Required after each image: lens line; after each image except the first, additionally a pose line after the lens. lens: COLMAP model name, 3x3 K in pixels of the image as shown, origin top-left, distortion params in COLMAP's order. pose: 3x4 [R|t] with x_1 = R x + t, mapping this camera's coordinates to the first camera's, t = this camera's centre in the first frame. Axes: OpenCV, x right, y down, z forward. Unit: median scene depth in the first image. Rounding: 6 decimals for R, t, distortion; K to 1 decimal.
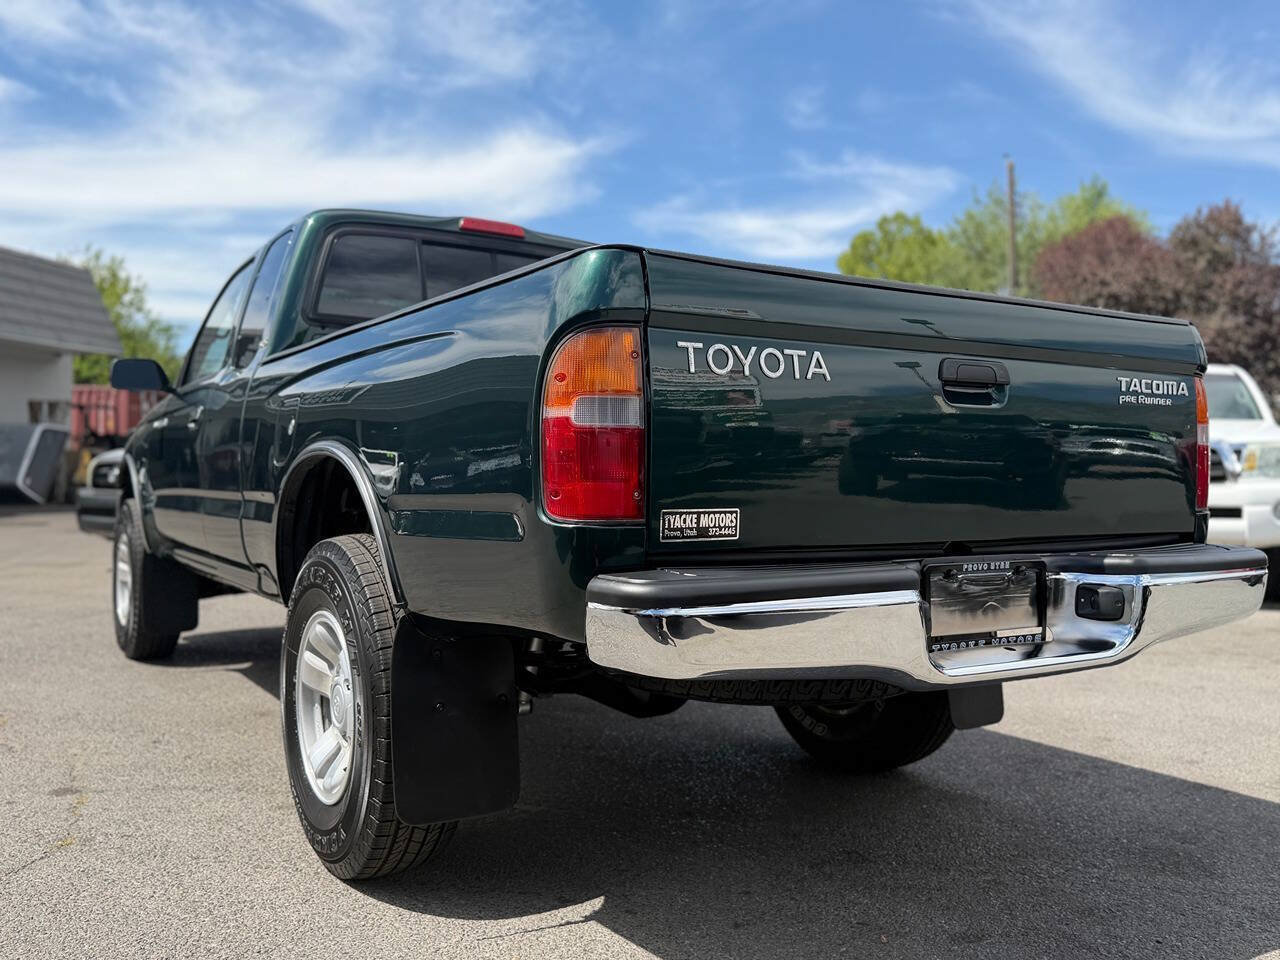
lens RADIAL K [[1079.3, 0, 646.8], [0, 1079.3, 487.1], [0, 0, 1]] dist [0.086212, -0.140377]
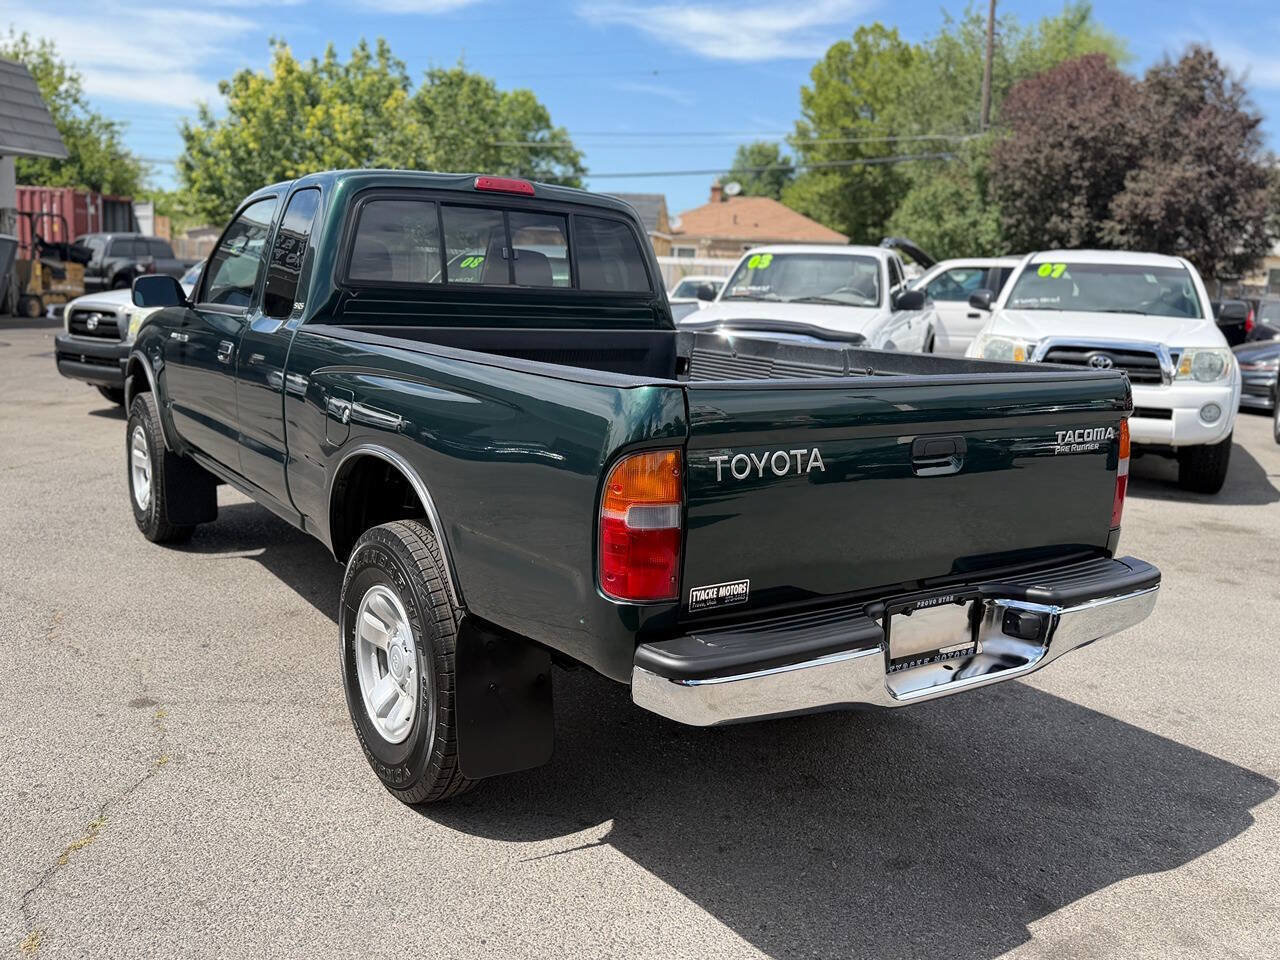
lens RADIAL K [[1079.3, 0, 645.5], [0, 1079.3, 484.4], [0, 0, 1]] dist [0.086212, -0.140377]
pose [[0.998543, 0.028431, 0.045861, -0.070387], [-0.035941, 0.984387, 0.172308, -0.218503], [-0.040246, -0.173706, 0.983975, -0.166979]]
